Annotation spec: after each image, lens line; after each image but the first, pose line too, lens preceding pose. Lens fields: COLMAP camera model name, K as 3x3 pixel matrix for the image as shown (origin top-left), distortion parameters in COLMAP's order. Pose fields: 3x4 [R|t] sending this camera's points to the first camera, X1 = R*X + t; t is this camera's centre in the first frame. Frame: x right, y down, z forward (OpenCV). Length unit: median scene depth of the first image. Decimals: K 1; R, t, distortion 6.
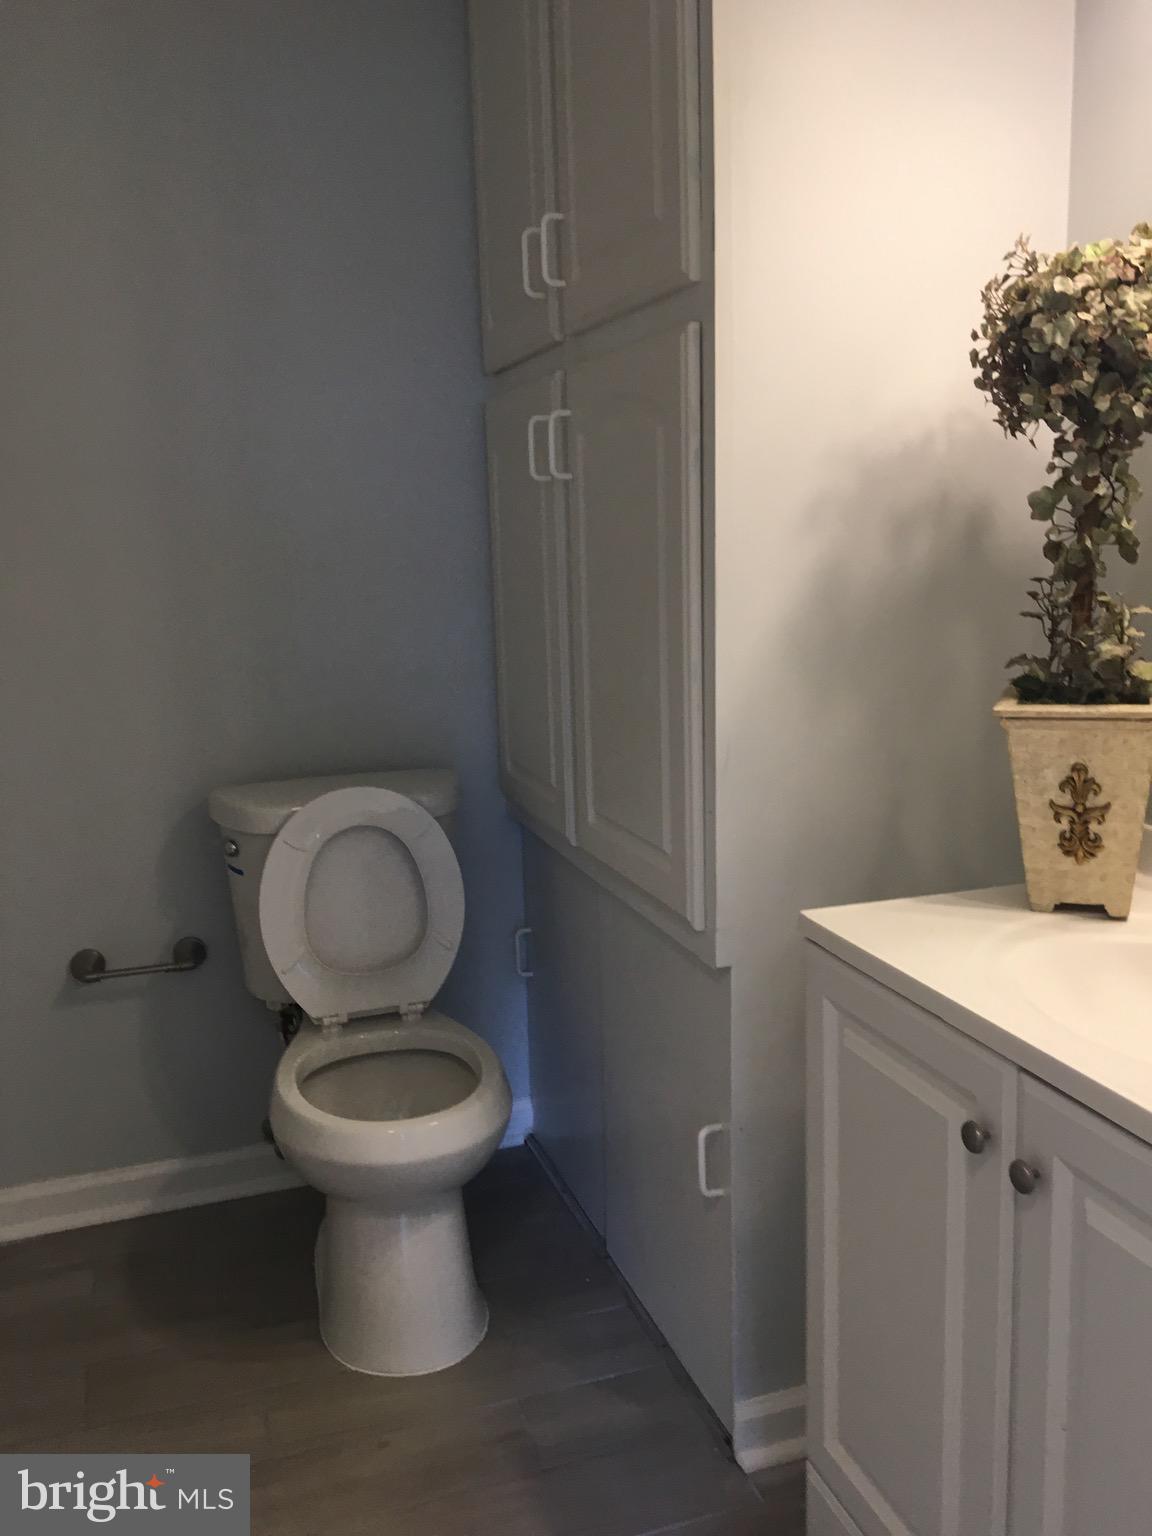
lens RADIAL K [[1325.1, 0, 582.0], [0, 1325.1, 761.2], [0, 0, 1]] dist [0.105671, -0.152951]
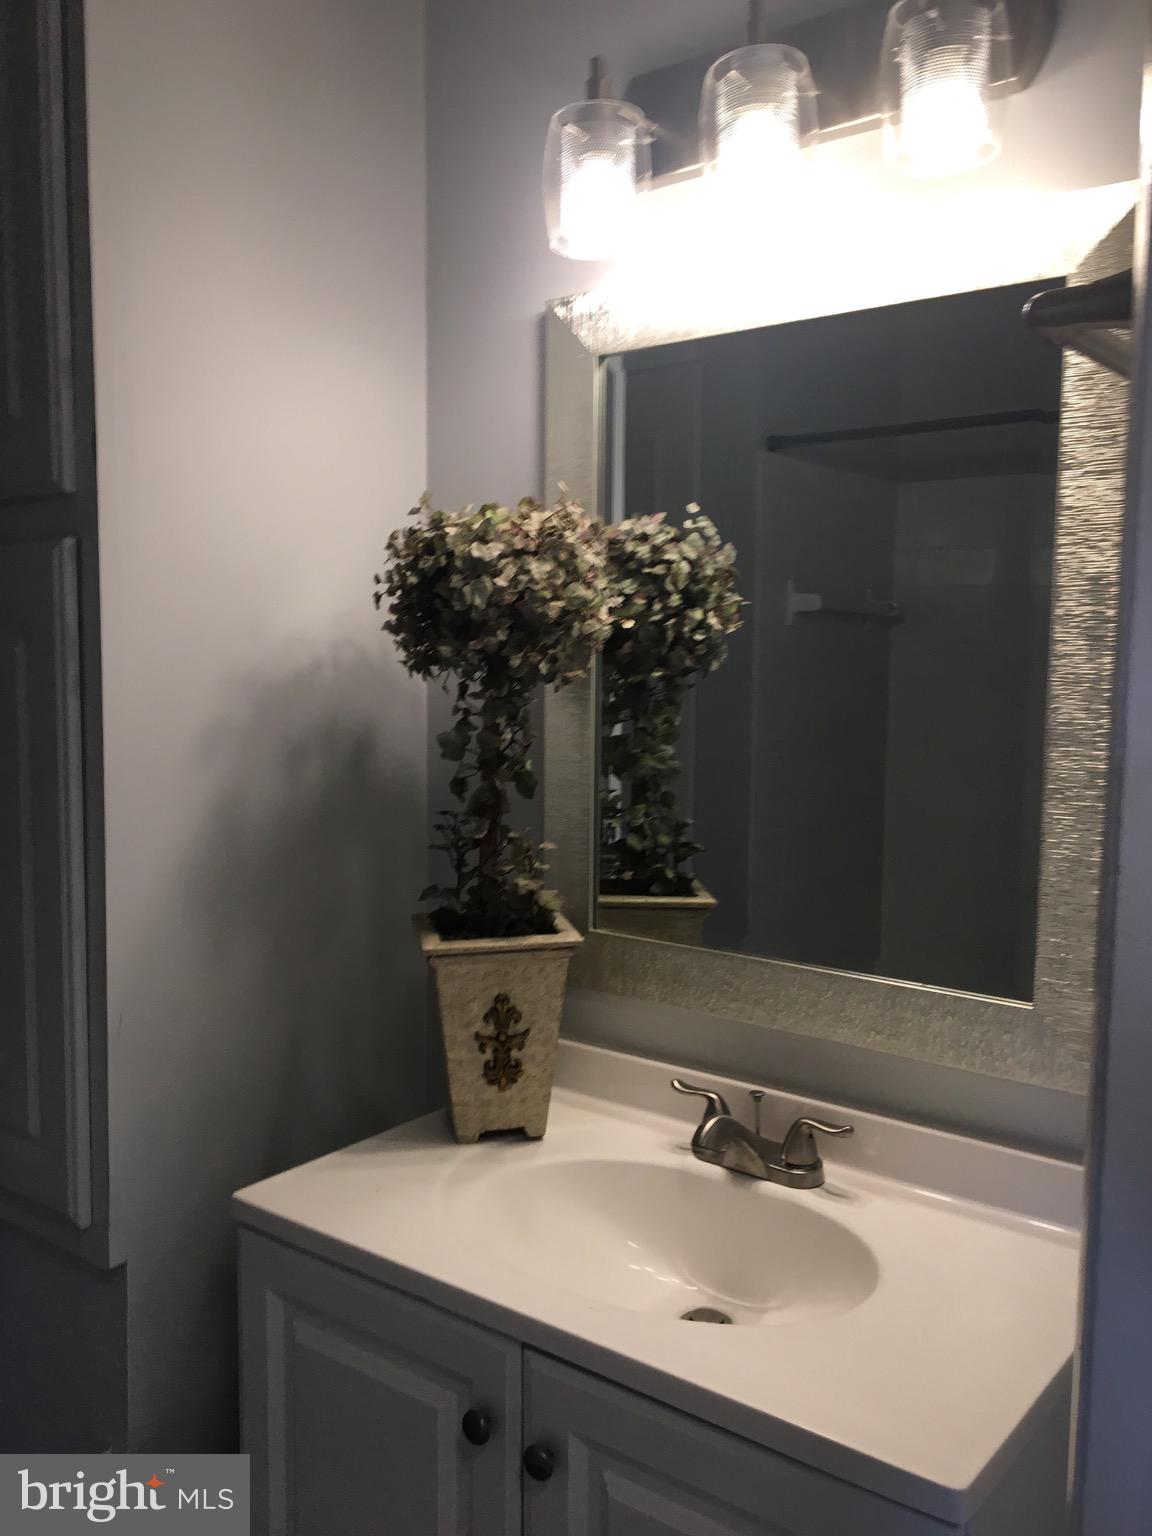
lens RADIAL K [[1325.1, 0, 582.0], [0, 1325.1, 761.2], [0, 0, 1]] dist [0.105671, -0.152951]
pose [[0.832811, -0.022036, 0.553119, -0.138345], [0.074537, 0.994572, -0.072604, -0.097003], [-0.548517, 0.101694, 0.829932, 0.098309]]
